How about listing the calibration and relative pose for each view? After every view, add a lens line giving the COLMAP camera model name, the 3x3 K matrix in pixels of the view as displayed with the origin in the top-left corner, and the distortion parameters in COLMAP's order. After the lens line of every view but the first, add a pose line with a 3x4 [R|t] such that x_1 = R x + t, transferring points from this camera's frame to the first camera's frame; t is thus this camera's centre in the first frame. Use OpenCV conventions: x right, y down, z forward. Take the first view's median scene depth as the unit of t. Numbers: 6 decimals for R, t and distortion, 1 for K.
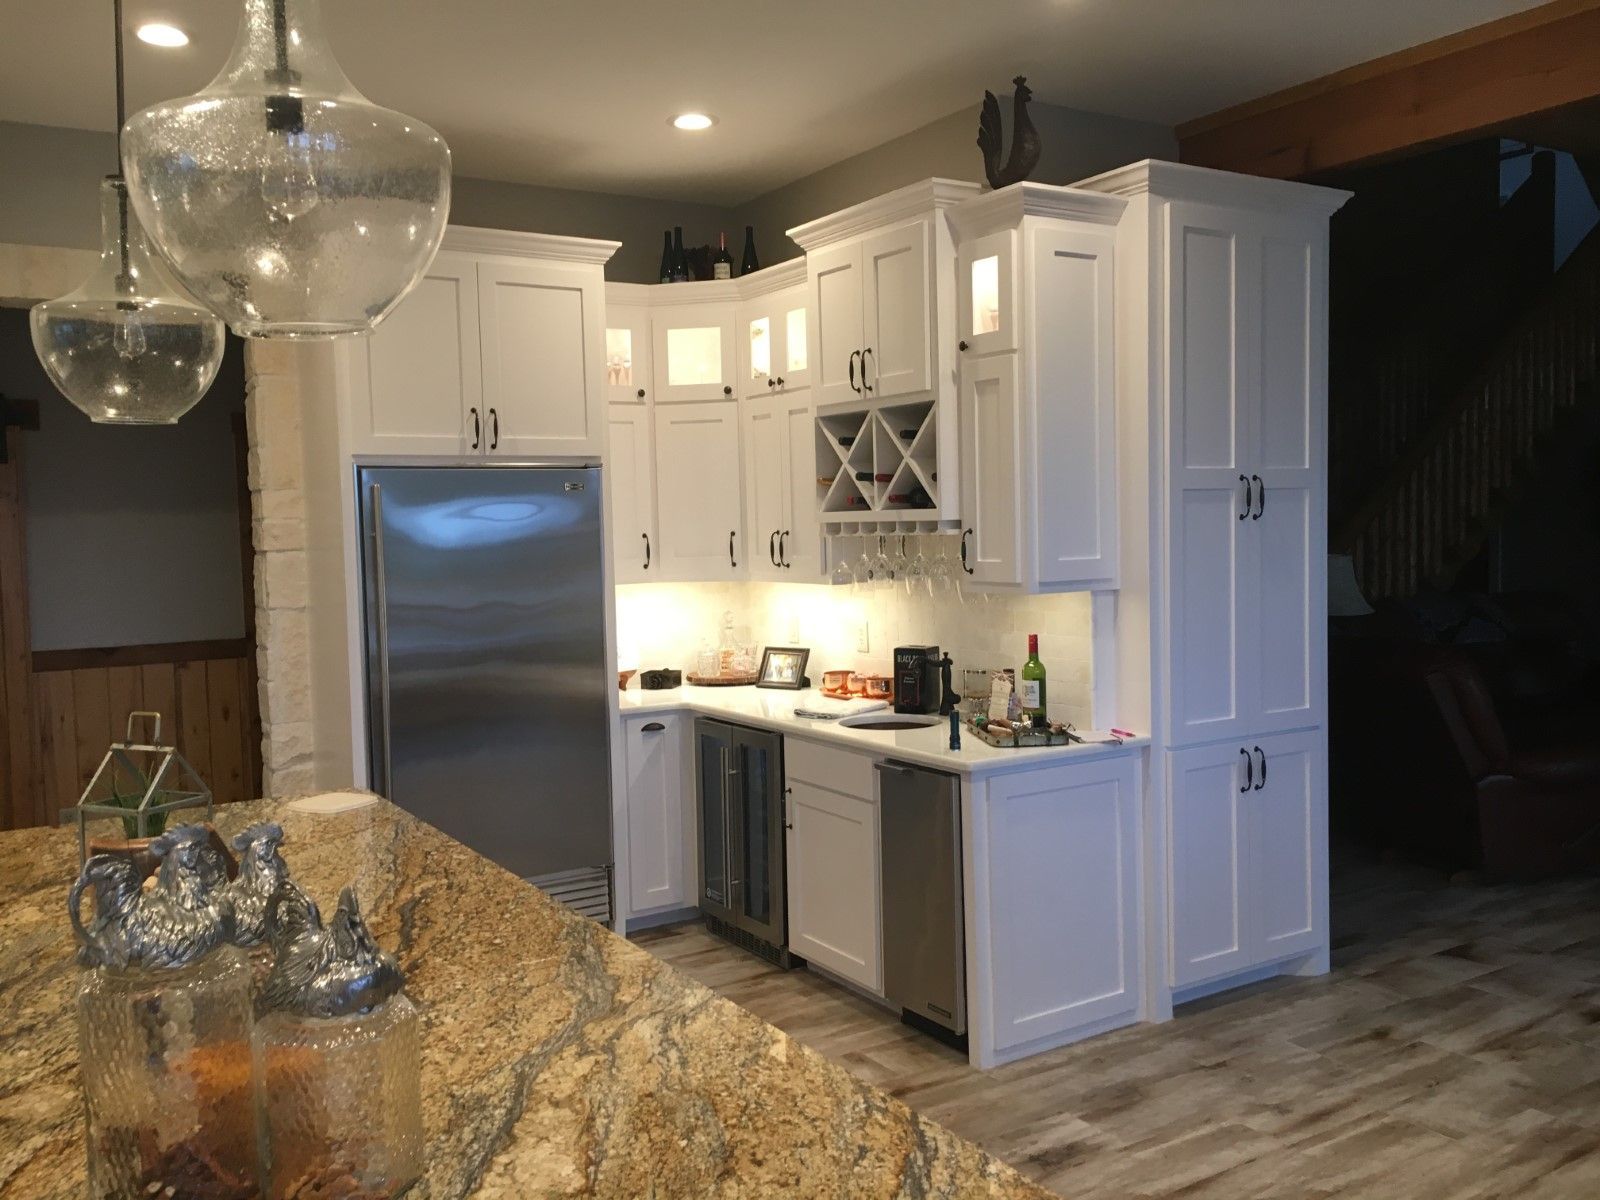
lens RADIAL K [[1352.1, 0, 807.0], [0, 1352.1, 596.0], [0, 0, 1]] dist [0.074556, -0.097347]
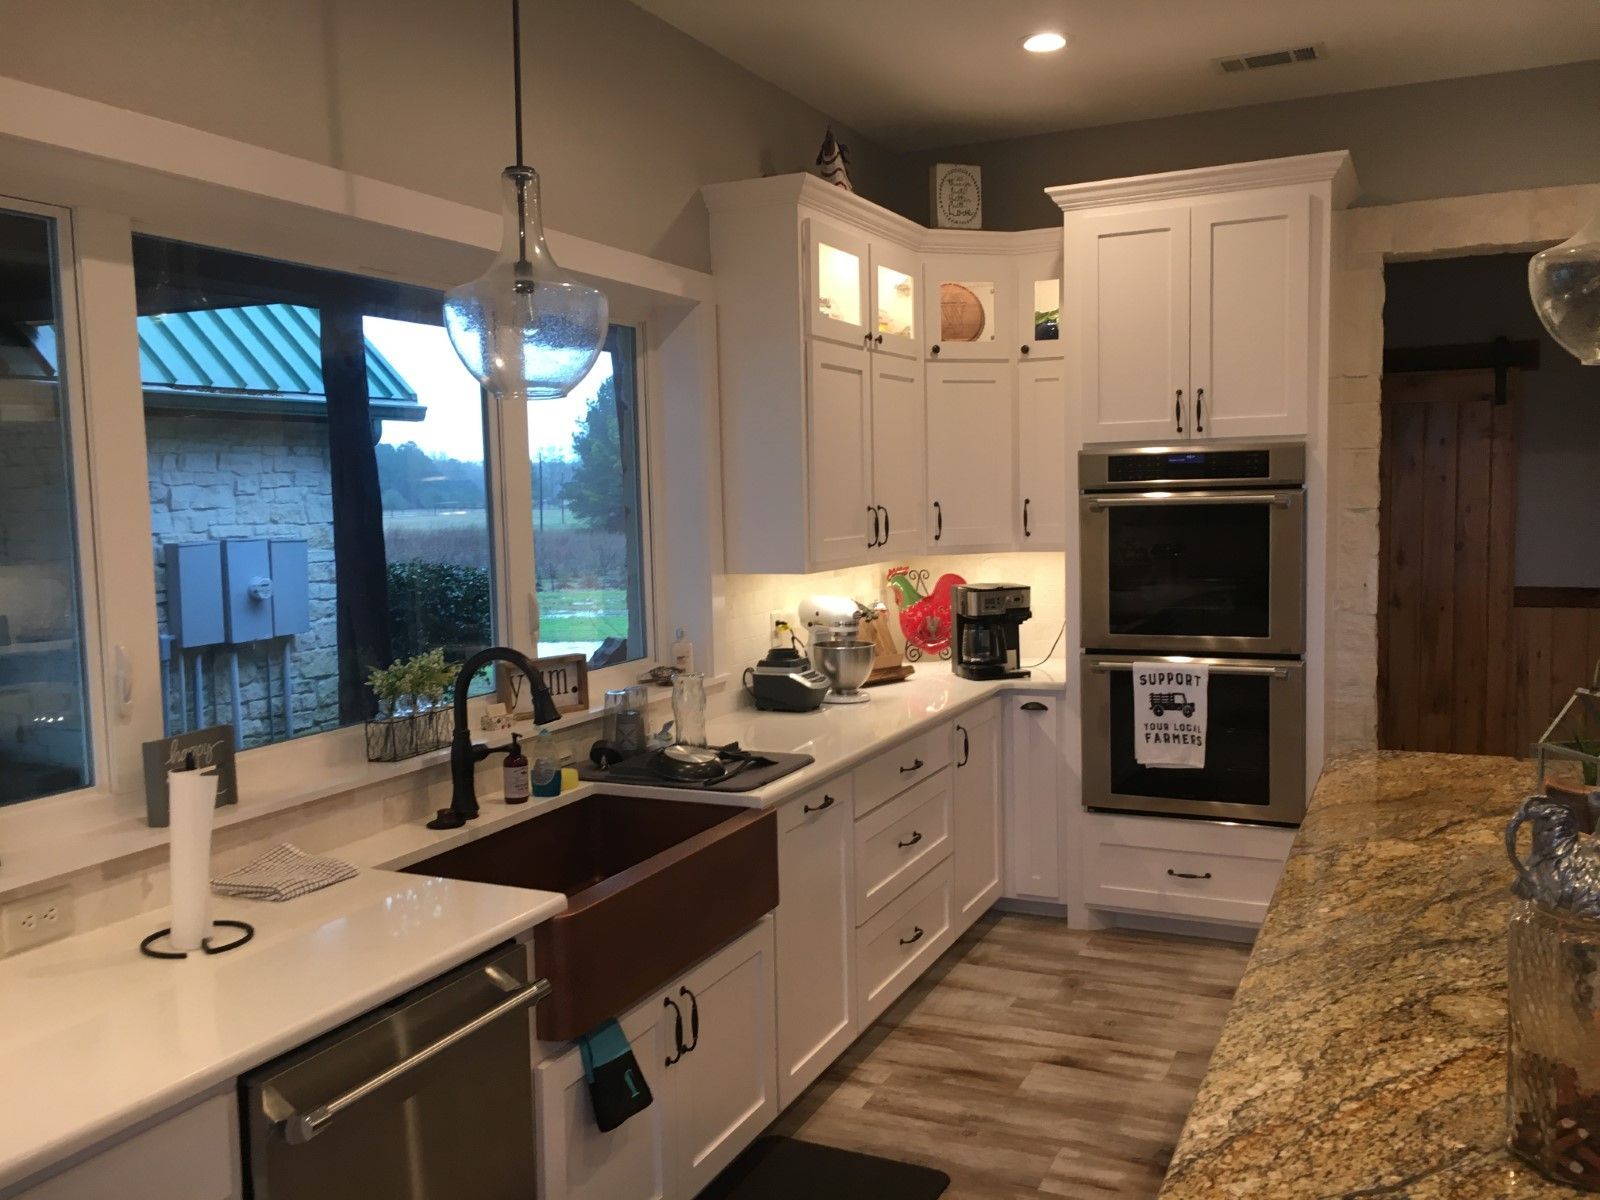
lens RADIAL K [[1352.1, 0, 798.1], [0, 1352.1, 587.5], [0, 0, 1]] dist [0.074556, -0.097347]
pose [[0.537408, 0.075029, -0.839978, 0.033502], [-0.039626, 0.997181, 0.063718, -0.009447], [0.842391, -0.000958, 0.538866, -0.029586]]
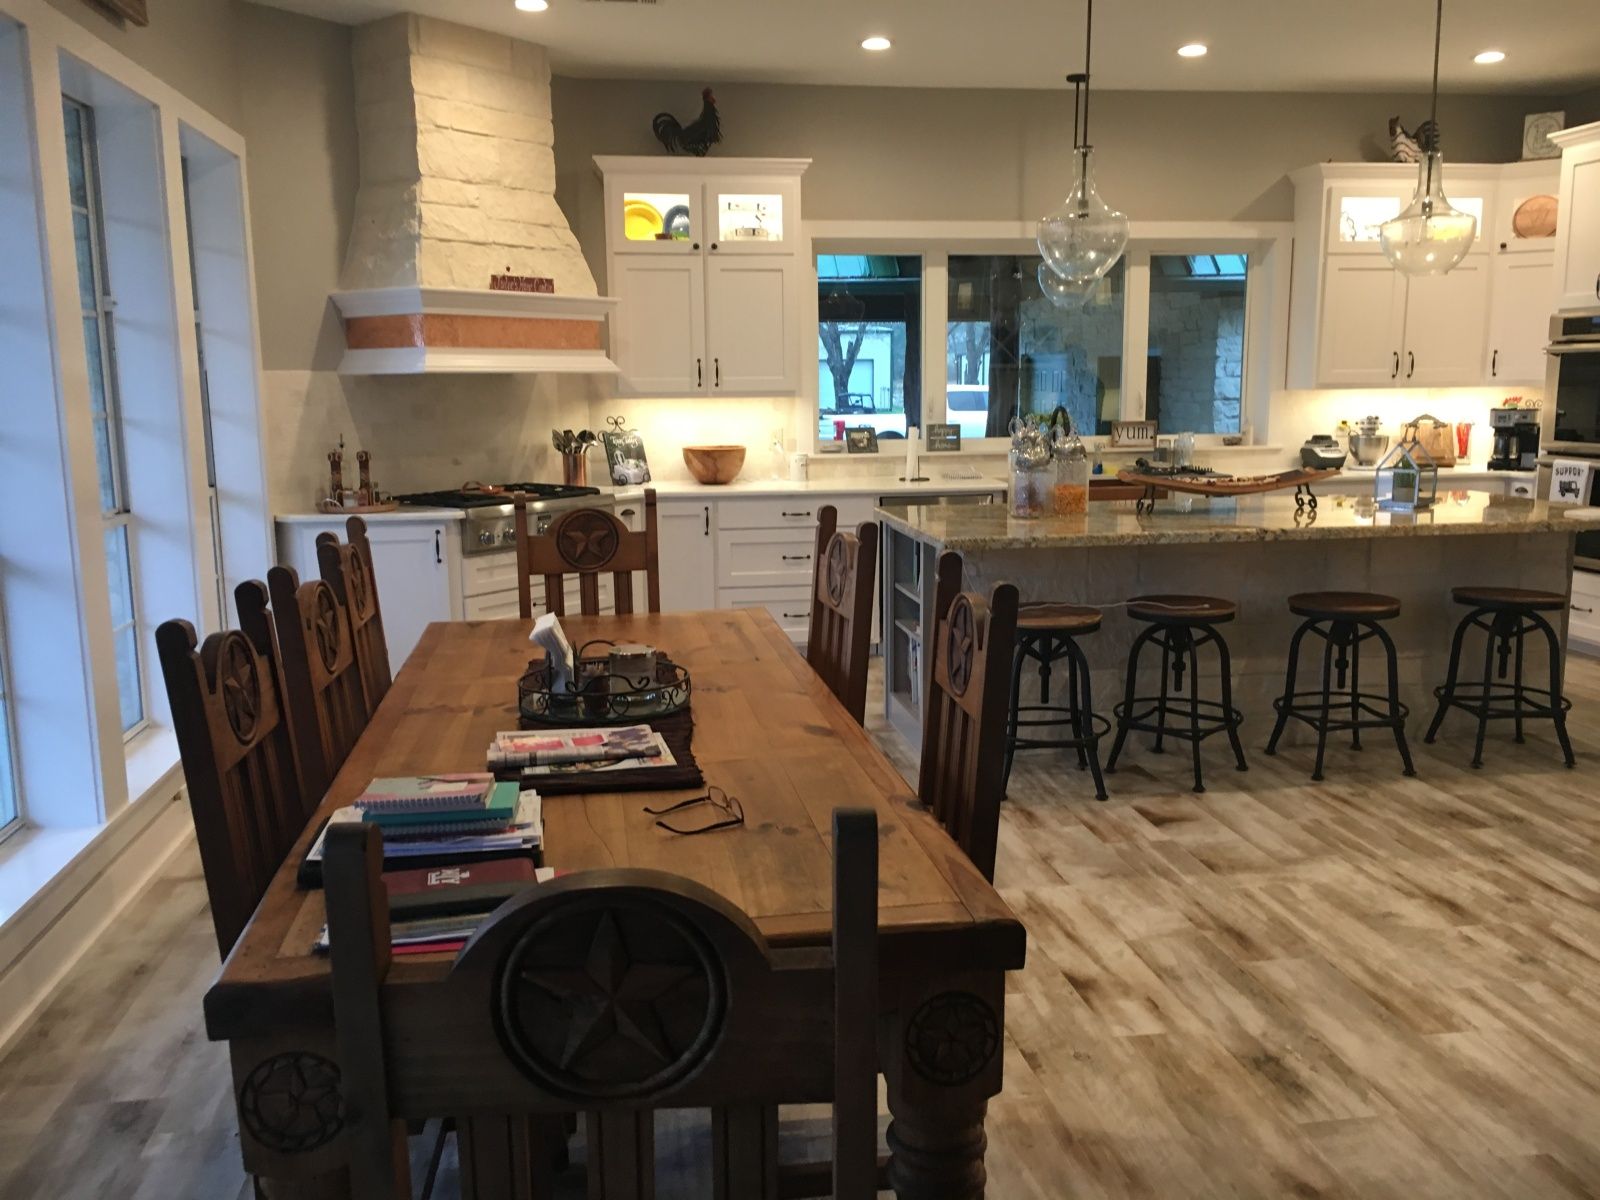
lens RADIAL K [[1352.1, 0, 788.8], [0, 1352.1, 600.7], [0, 0, 1]] dist [0.074556, -0.097347]
pose [[-0.407127, 0.179281, -0.895603, 2.754920], [-0.032331, 0.977104, 0.210293, -0.086104], [0.912799, 0.114571, -0.392009, 1.561328]]
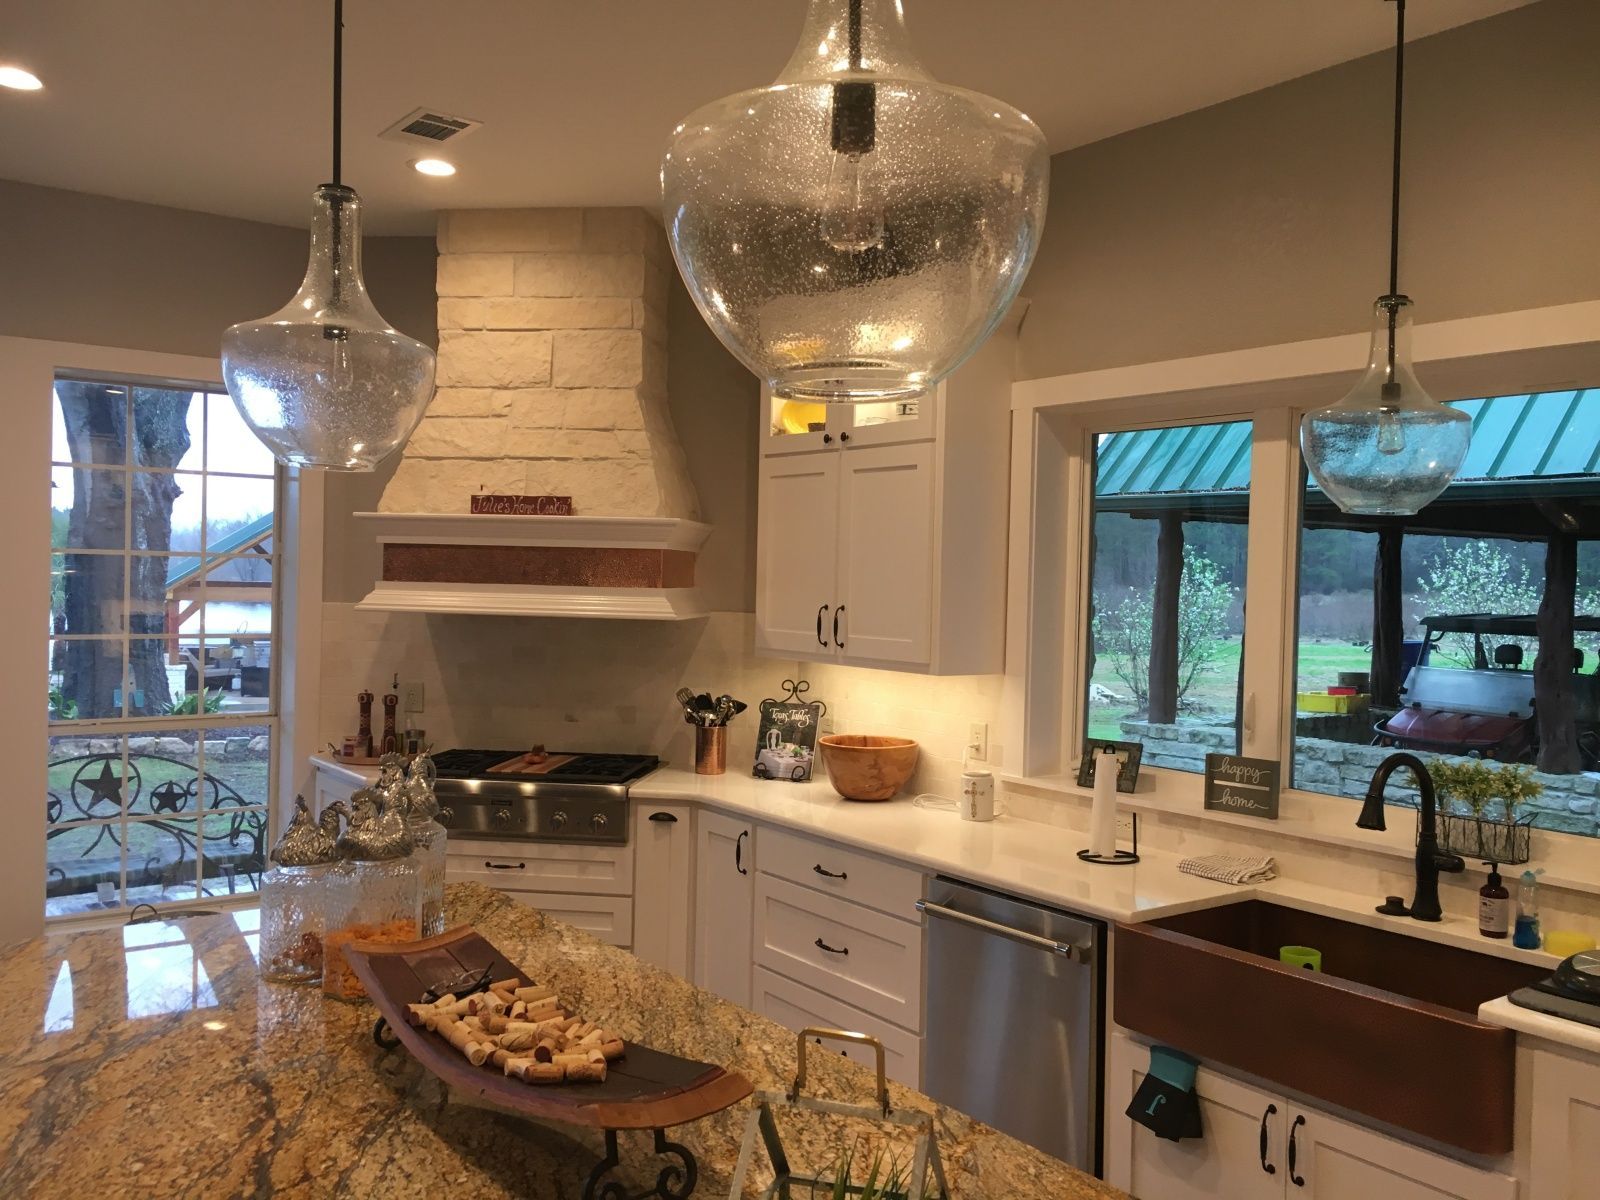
lens RADIAL K [[1352.1, 0, 789.9], [0, 1352.1, 592.5], [0, 0, 1]] dist [0.074556, -0.097347]
pose [[-0.997598, 0.003862, -0.069167, -0.695518], [-0.001085, 0.997452, 0.071336, -0.145414], [0.069266, 0.071240, -0.995051, 2.285360]]
